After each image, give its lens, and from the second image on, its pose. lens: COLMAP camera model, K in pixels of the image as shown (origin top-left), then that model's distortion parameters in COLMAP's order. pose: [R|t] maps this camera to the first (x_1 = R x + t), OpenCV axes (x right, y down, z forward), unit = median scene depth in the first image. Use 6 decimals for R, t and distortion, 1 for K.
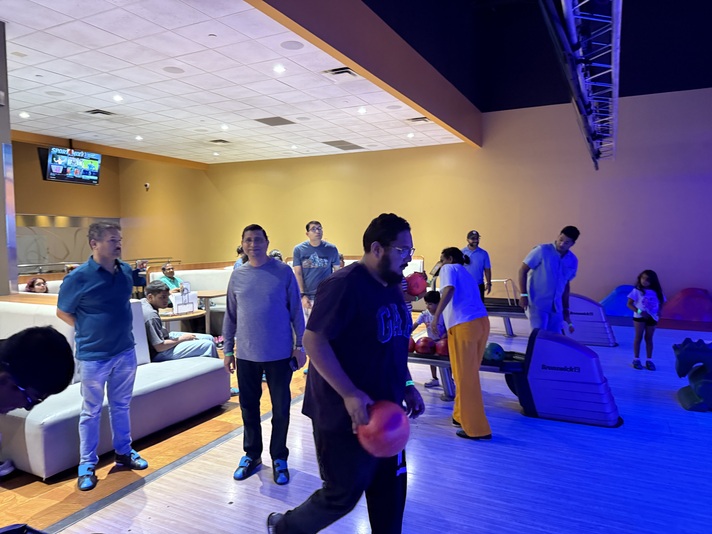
lens RADIAL K [[509.7, 0, 356.0], [0, 509.7, 267.0], [0, 0, 1]] dist [0.083096, -0.122306]
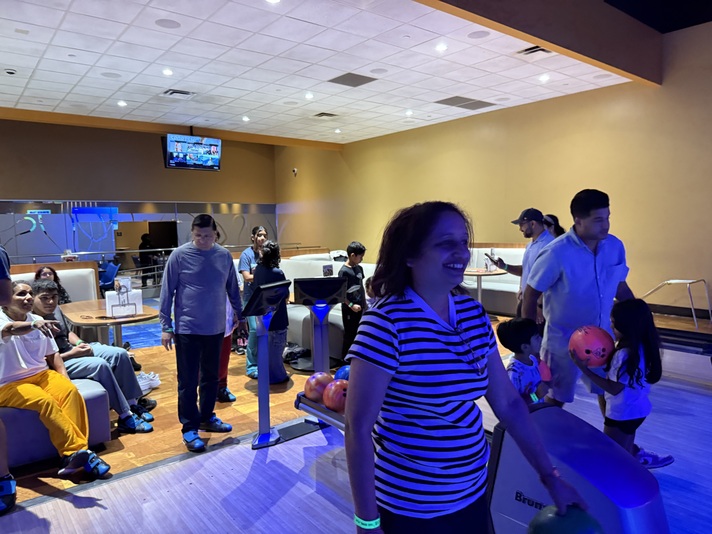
lens RADIAL K [[509.7, 0, 356.0], [0, 509.7, 267.0], [0, 0, 1]] dist [0.083096, -0.122306]
pose [[0.909452, 0.025585, -0.415022, 0.169996], [-0.011932, 0.999300, 0.035458, -0.010872], [0.415639, -0.027295, 0.909120, 0.207955]]
